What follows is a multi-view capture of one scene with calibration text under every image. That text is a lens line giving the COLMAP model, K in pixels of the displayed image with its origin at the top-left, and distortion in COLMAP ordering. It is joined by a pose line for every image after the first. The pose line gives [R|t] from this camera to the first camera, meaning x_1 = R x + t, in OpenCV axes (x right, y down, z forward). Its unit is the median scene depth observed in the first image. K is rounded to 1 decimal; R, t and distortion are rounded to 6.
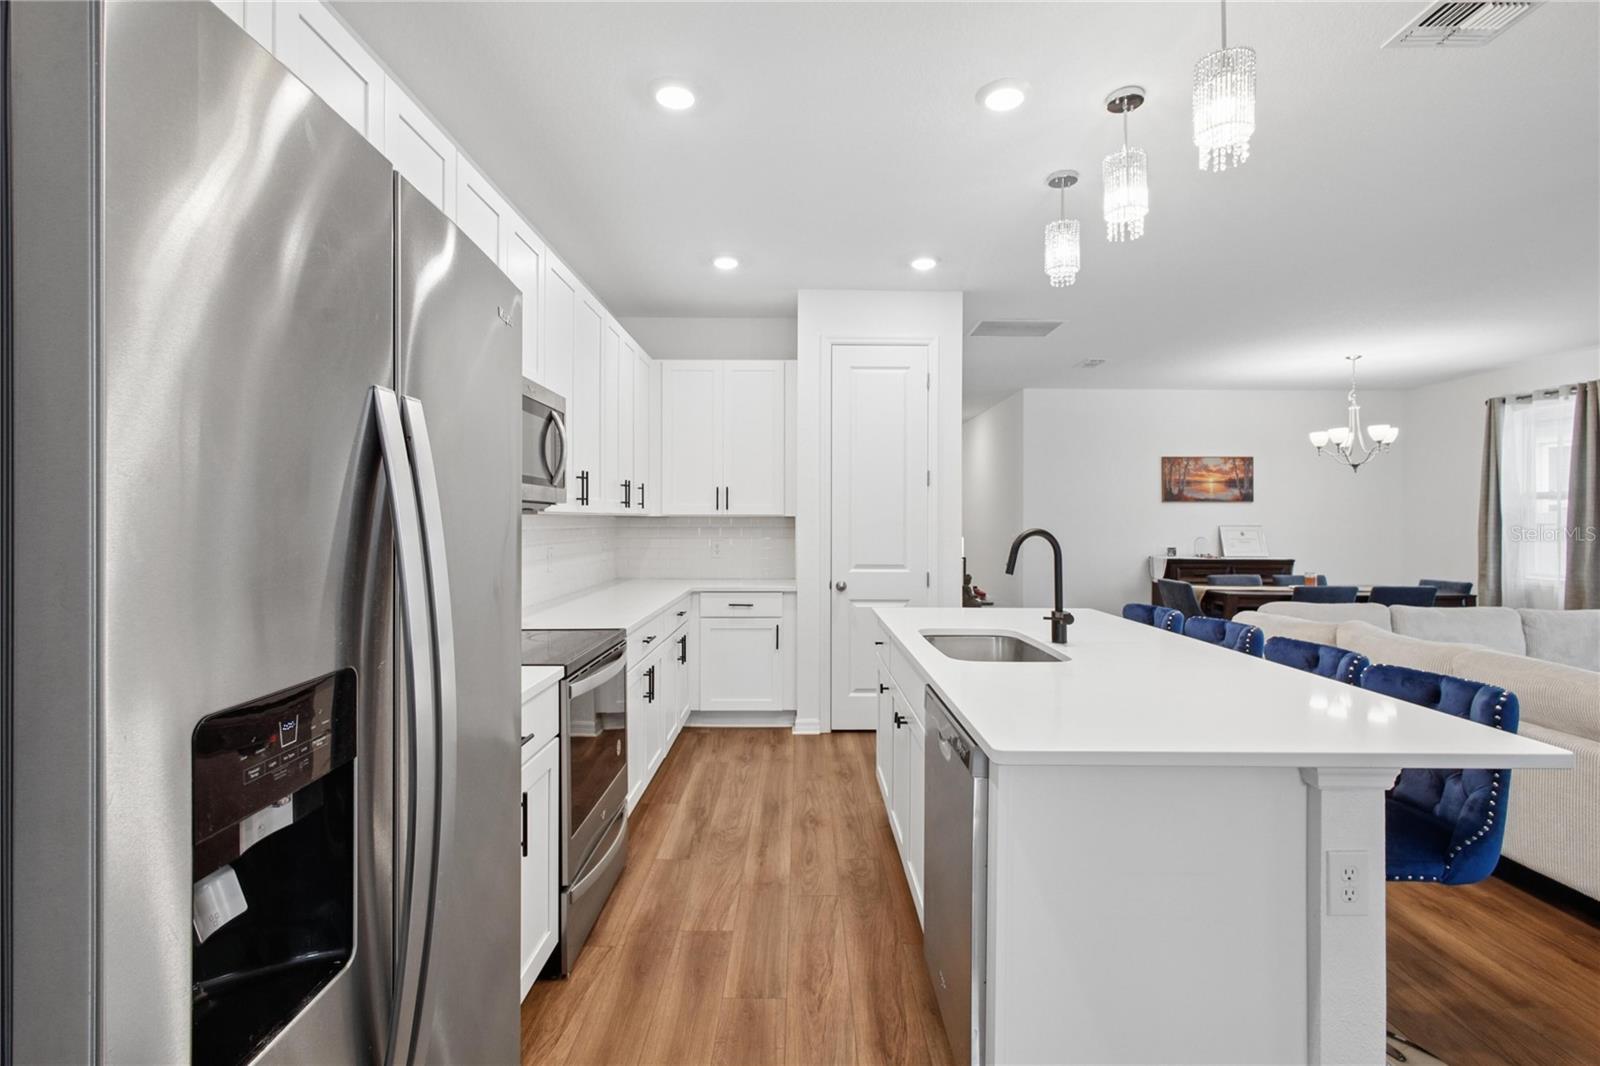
lens RADIAL K [[756.2, 0, 808.2], [0, 756.2, 516.1], [0, 0, 1]] dist [0.004793, 0.000549]
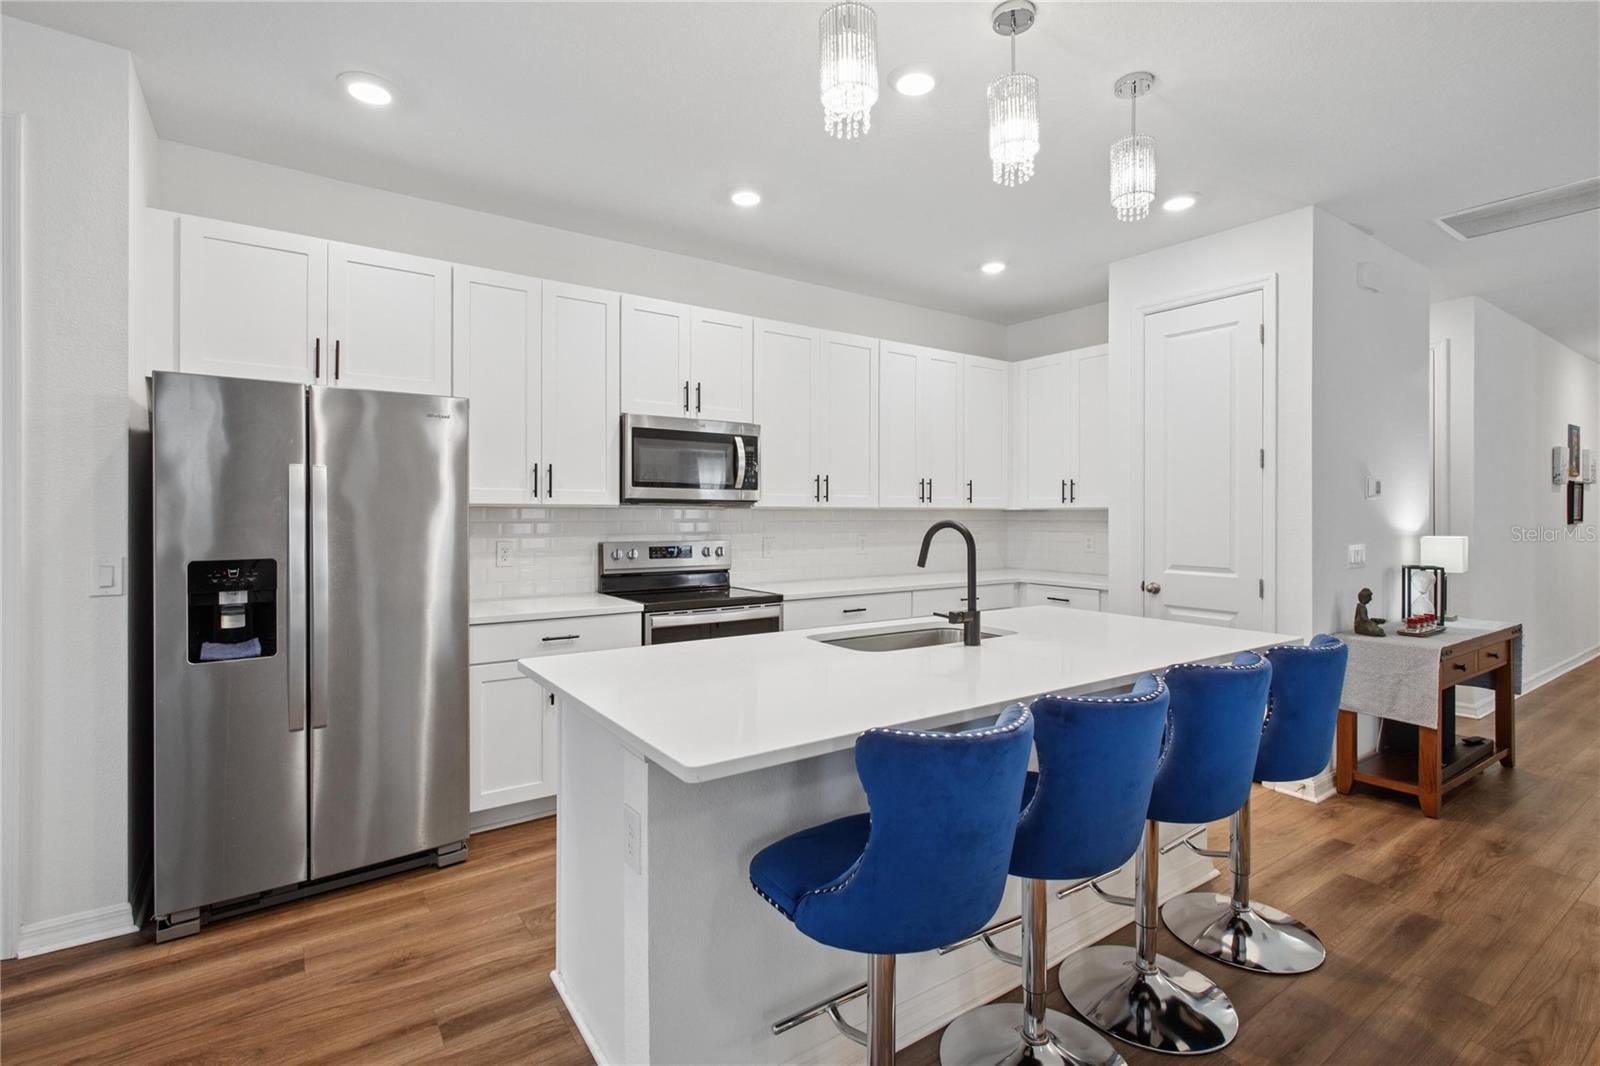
lens RADIAL K [[744.8, 0, 806.9], [0, 744.8, 516.5], [0, 0, 1]] dist [0.002537, 0.000555]
pose [[0.574701, 0.000679, -0.818363, 0.370067], [0.003913, 0.999986, 0.003577, 0.003118], [0.818354, -0.005258, 0.574690, 0.123770]]
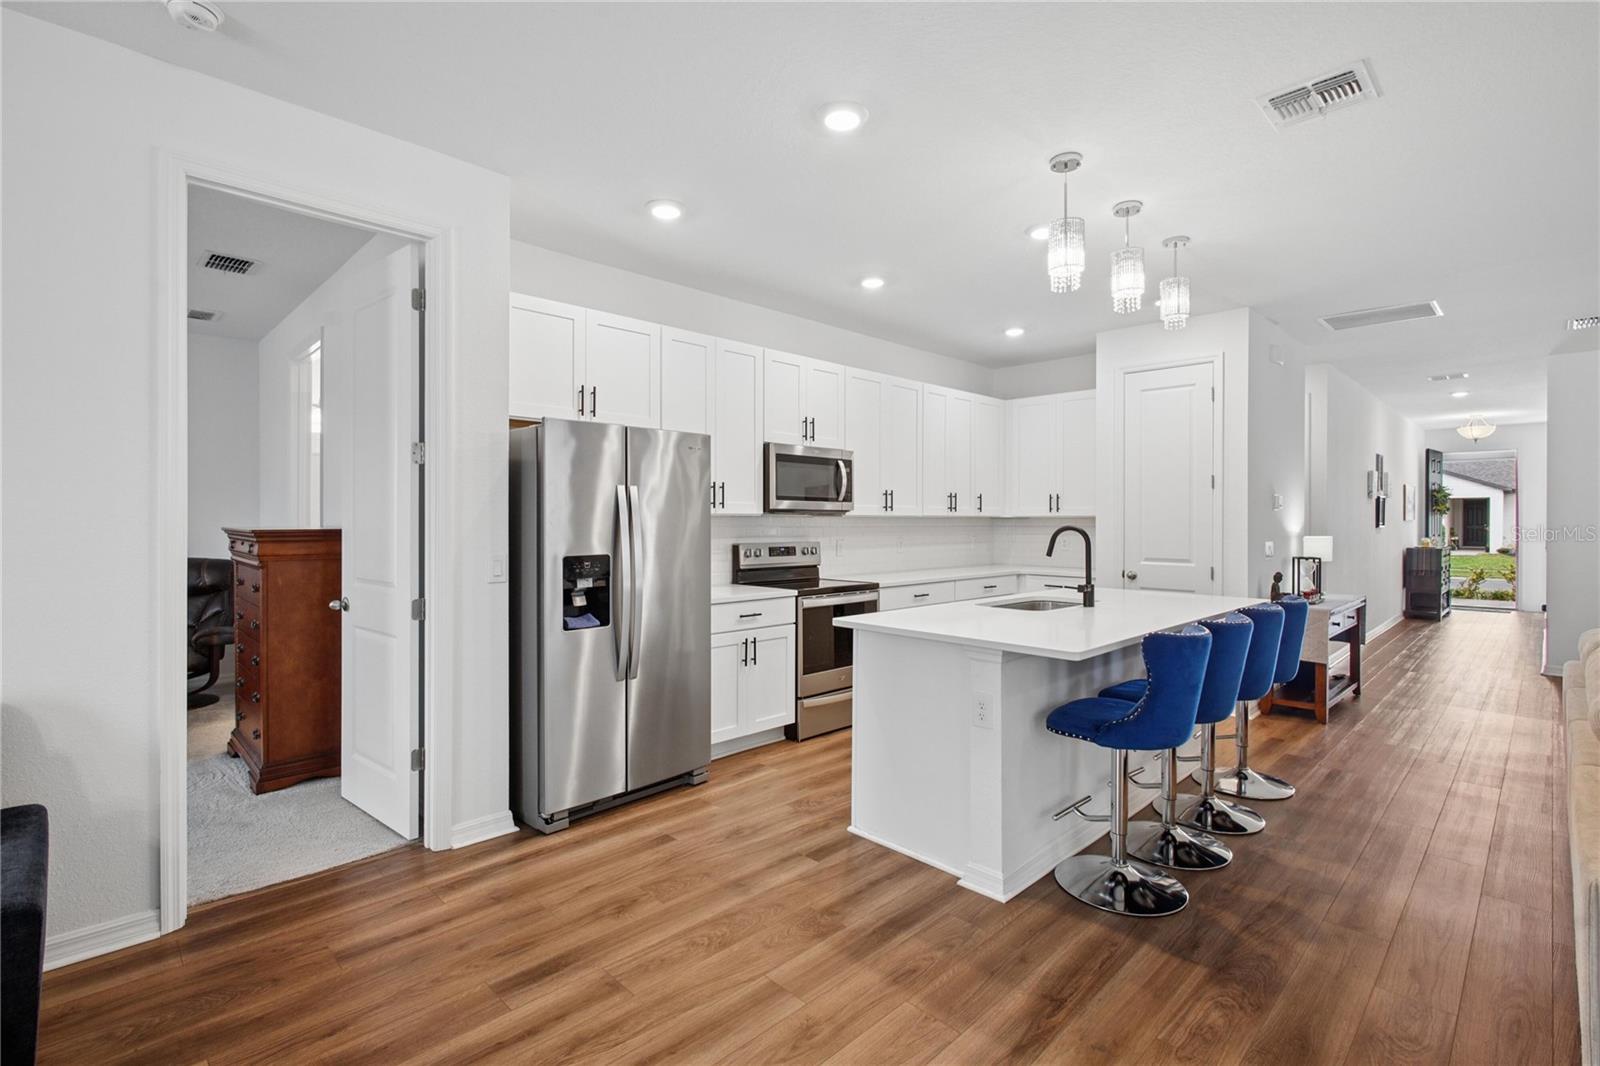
lens RADIAL K [[740.4, 0, 806.9], [0, 740.4, 523.8], [0, 0, 1]] dist [0.000574, 0.000365]
pose [[0.703332, 0.002721, -0.710857, 0.364957], [0.003578, 0.999966, 0.007367, 0.000351], [0.710853, -0.007725, 0.703298, -0.130929]]
